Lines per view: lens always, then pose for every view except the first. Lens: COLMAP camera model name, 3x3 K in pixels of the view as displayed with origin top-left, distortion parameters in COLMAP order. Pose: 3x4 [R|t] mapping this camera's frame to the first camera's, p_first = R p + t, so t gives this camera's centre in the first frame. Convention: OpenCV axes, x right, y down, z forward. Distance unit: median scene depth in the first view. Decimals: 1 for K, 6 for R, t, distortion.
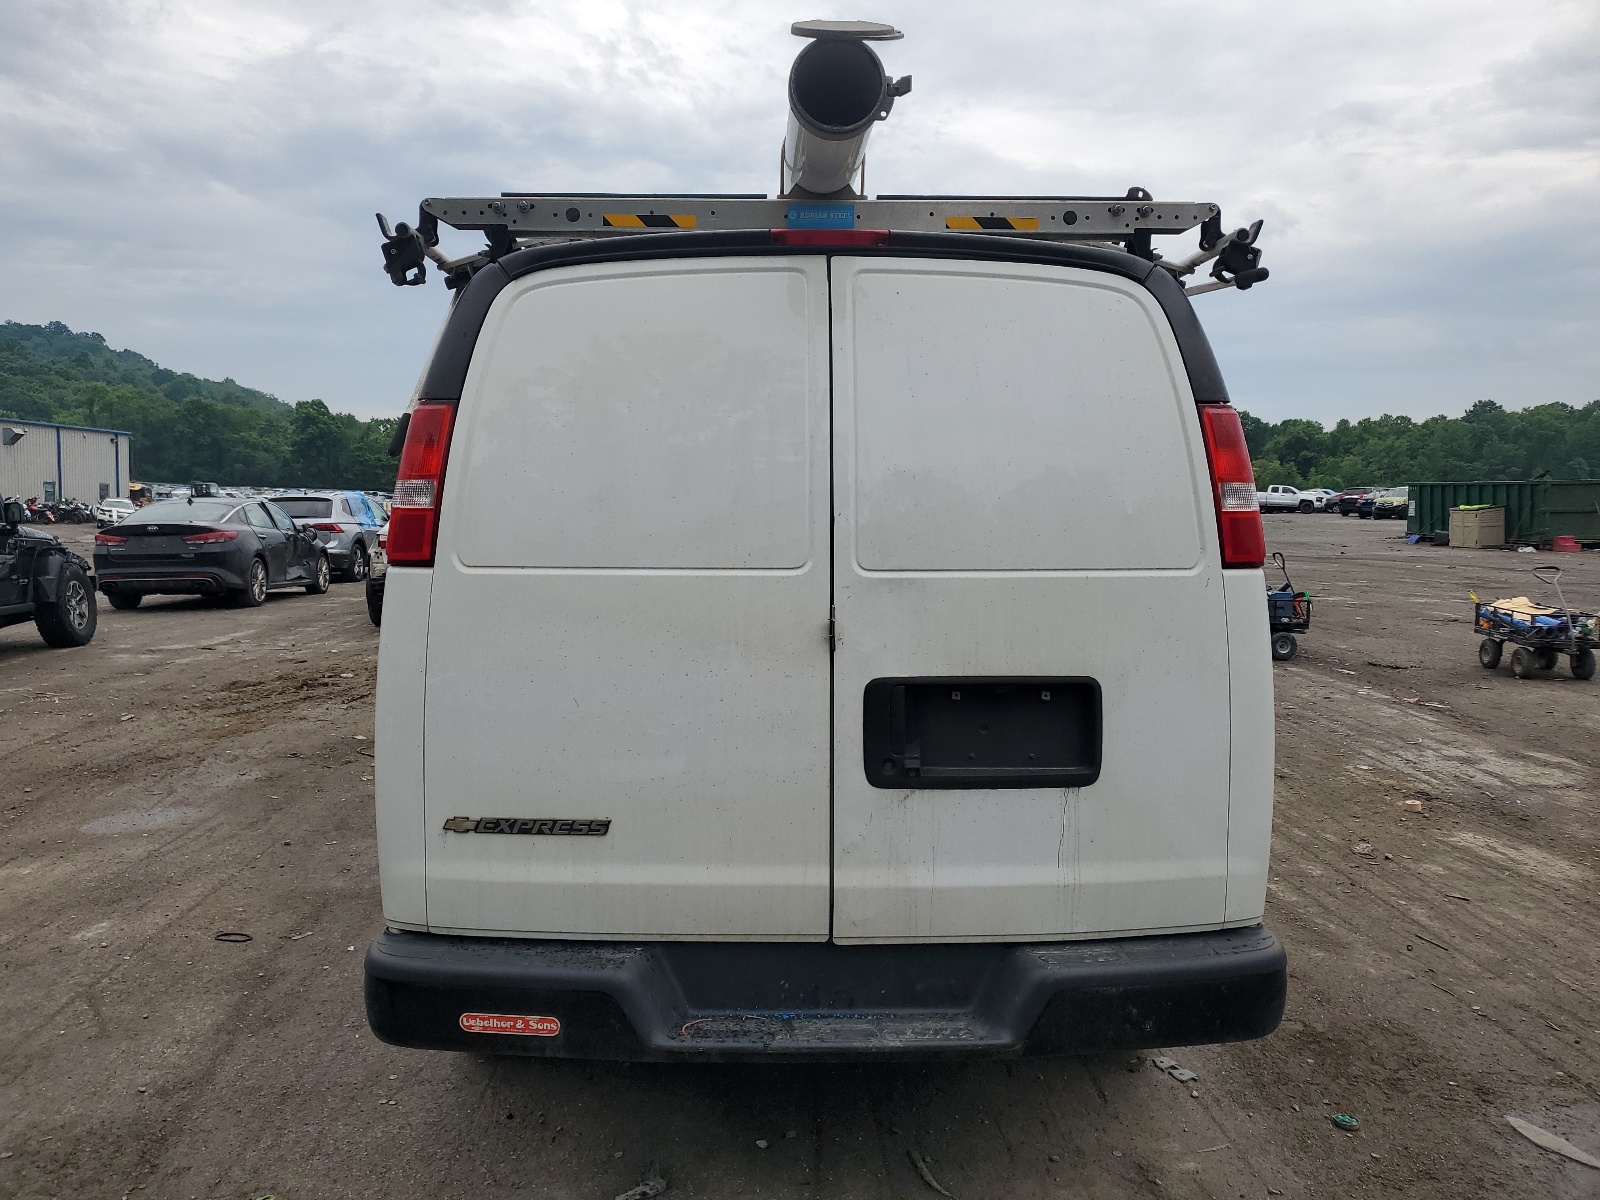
lens RADIAL K [[1247.4, 0, 800.0], [0, 1247.4, 600.0], [0, 0, 1]] dist [-0.009925, 0.055310]
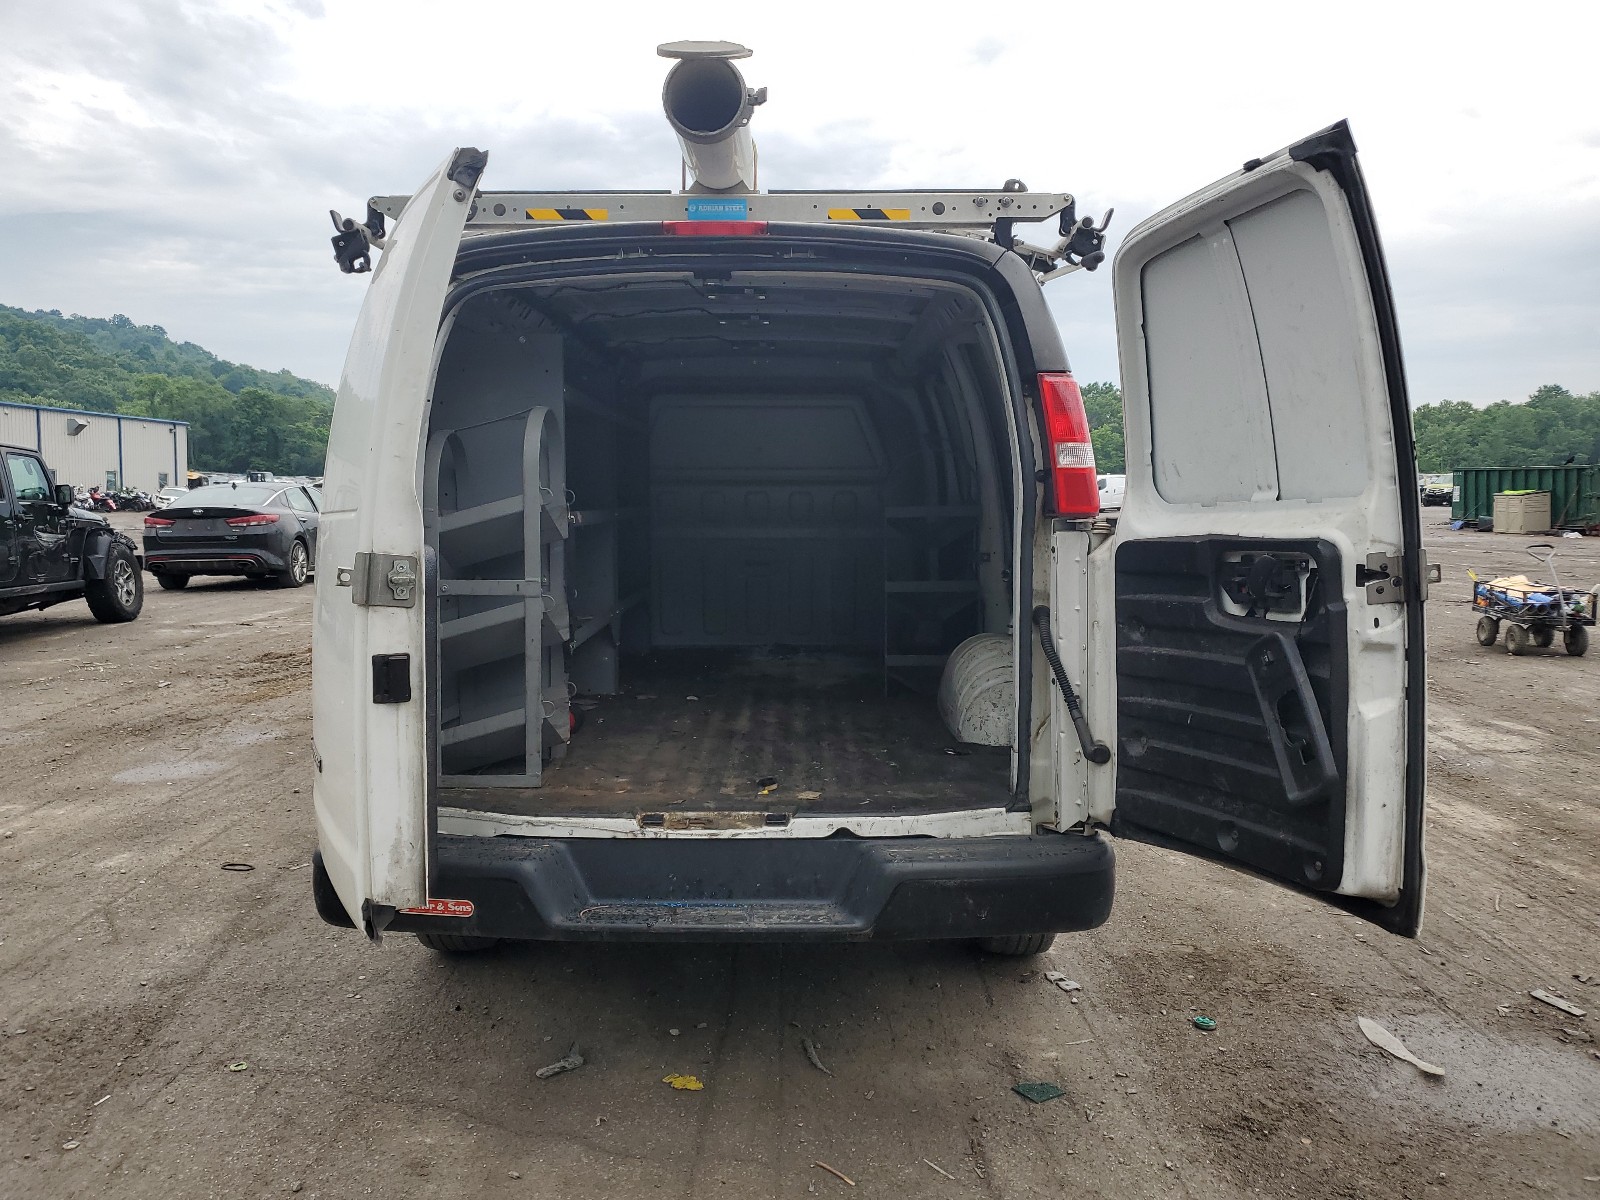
lens RADIAL K [[1247.4, 0, 800.0], [0, 1247.4, 600.0], [0, 0, 1]] dist [-0.009925, 0.055310]
pose [[0.999279, 0.001947, -0.037922, 0.112262], [-0.001605, 0.999958, 0.009054, 0.030493], [0.037938, -0.008986, 0.999240, -0.109141]]
